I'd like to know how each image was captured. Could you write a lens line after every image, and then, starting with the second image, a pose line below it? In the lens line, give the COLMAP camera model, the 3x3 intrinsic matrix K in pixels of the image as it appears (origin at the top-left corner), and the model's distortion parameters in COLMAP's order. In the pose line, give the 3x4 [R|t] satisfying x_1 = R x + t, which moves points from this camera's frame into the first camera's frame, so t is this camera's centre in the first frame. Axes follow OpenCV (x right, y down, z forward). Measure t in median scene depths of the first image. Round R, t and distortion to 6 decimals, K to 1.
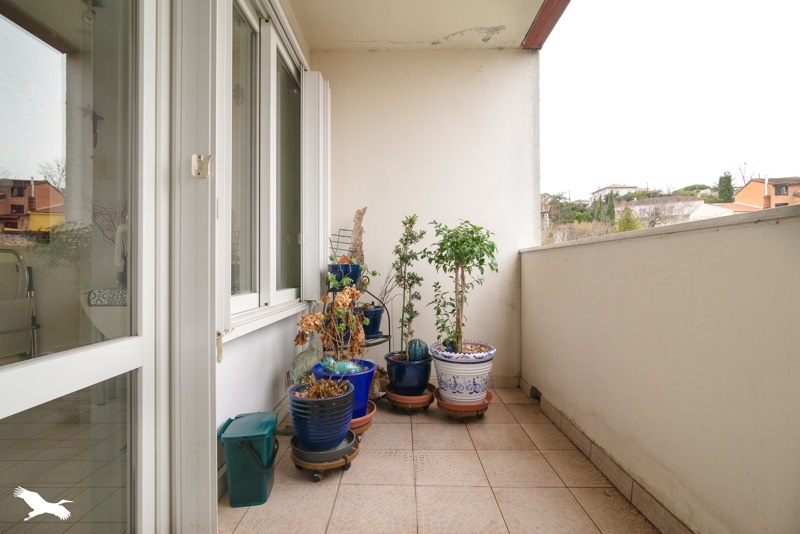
lens RADIAL K [[370.2, 0, 397.7], [0, 370.2, 270.5], [0, 0, 1]] dist [-0.001321, 0.000233]
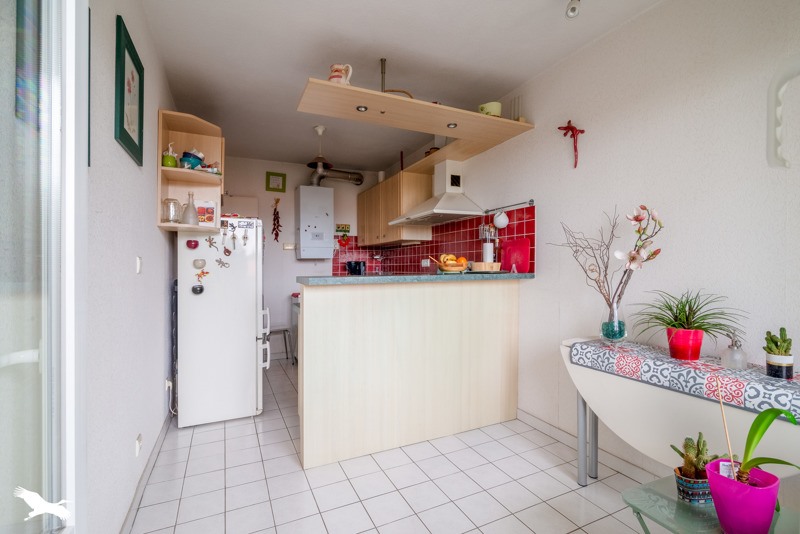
lens RADIAL K [[370.2, 0, 399.6], [0, 370.2, 266.7], [0, 0, 1]] dist [-0.001321, 0.000233]
pose [[0.441752, 0.007585, -0.897105, -0.261492], [-0.001688, 0.999970, 0.007623, -0.124843], [0.897136, -0.001854, 0.441751, 0.290085]]
